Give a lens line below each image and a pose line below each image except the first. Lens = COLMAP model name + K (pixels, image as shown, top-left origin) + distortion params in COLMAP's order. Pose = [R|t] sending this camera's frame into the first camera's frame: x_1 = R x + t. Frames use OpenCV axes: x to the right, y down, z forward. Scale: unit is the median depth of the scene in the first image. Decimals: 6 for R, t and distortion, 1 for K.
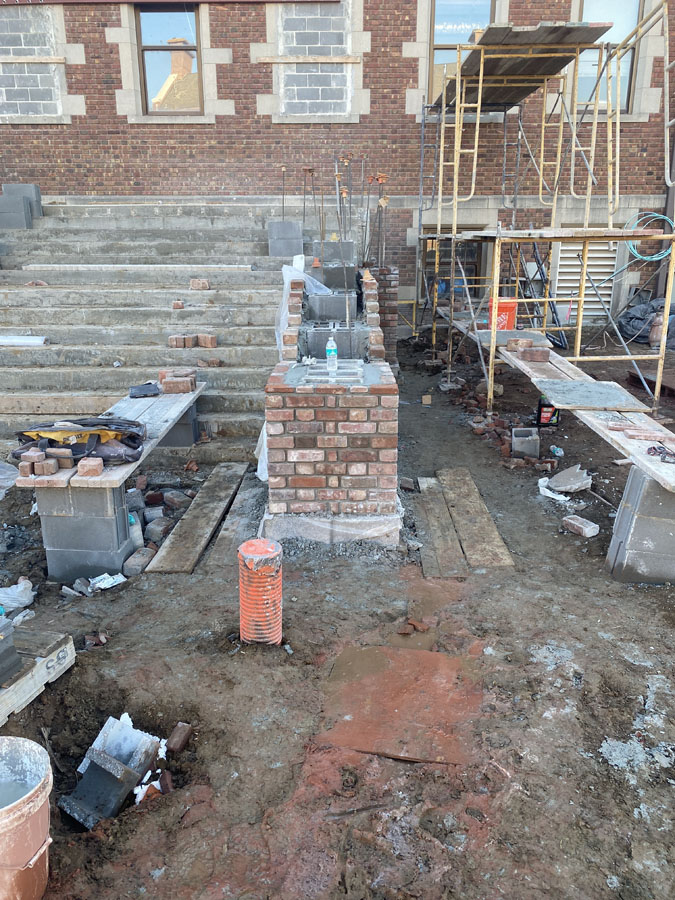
lens RADIAL K [[678.4, 0, 338.7], [0, 678.4, 447.7], [0, 0, 1]] dist [0.032015, -0.046503]
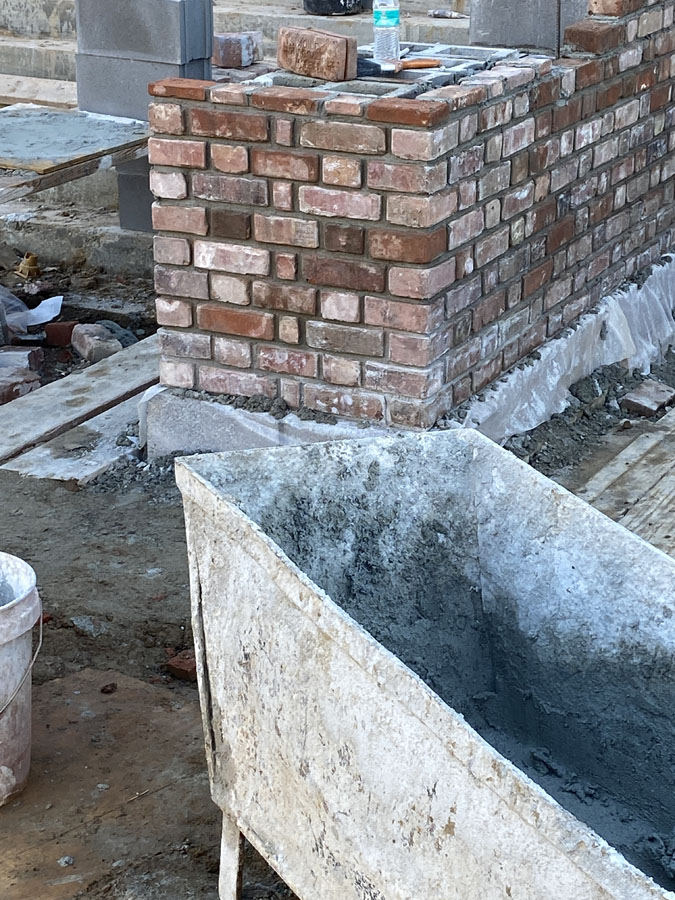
lens RADIAL K [[1798.8, 0, 337.4], [0, 1798.8, 450.2], [0, 0, 1]] dist [0.109373, 0.000000]
pose [[0.897123, 0.164093, -0.410175, 0.481295], [-0.137994, 0.986088, 0.092676, 0.016492], [0.419676, -0.026540, 0.907286, 0.009415]]
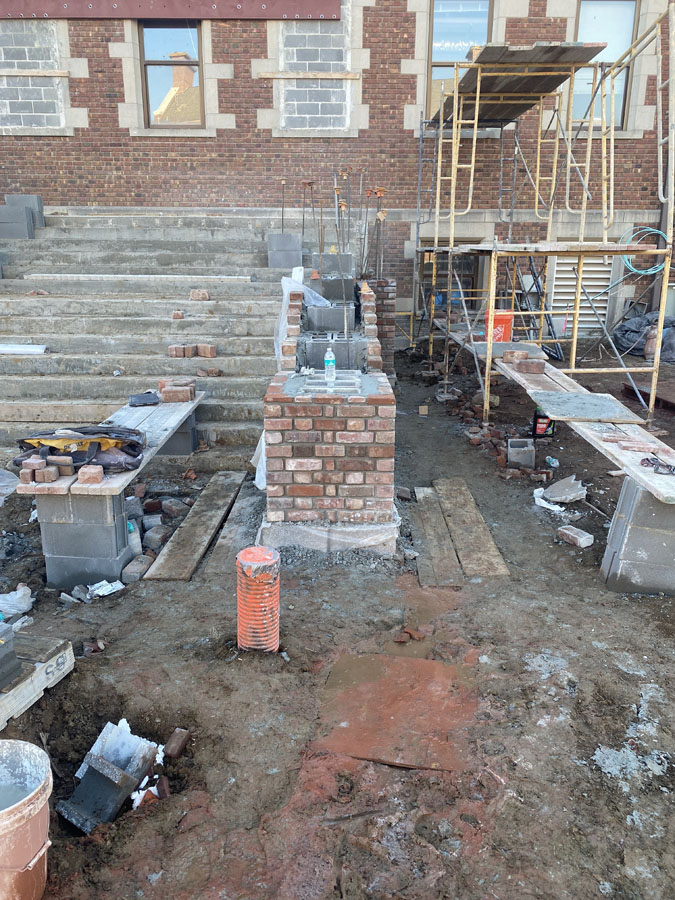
lens RADIAL K [[678.4, 0, 338.4], [0, 678.4, 441.4], [0, 0, 1]] dist [0.032015, -0.046503]
pose [[0.999973, 0.006299, 0.003822, -0.000927], [-0.006208, 0.999703, -0.023586, 0.000763], [-0.003969, 0.023562, 0.999715, -0.012671]]
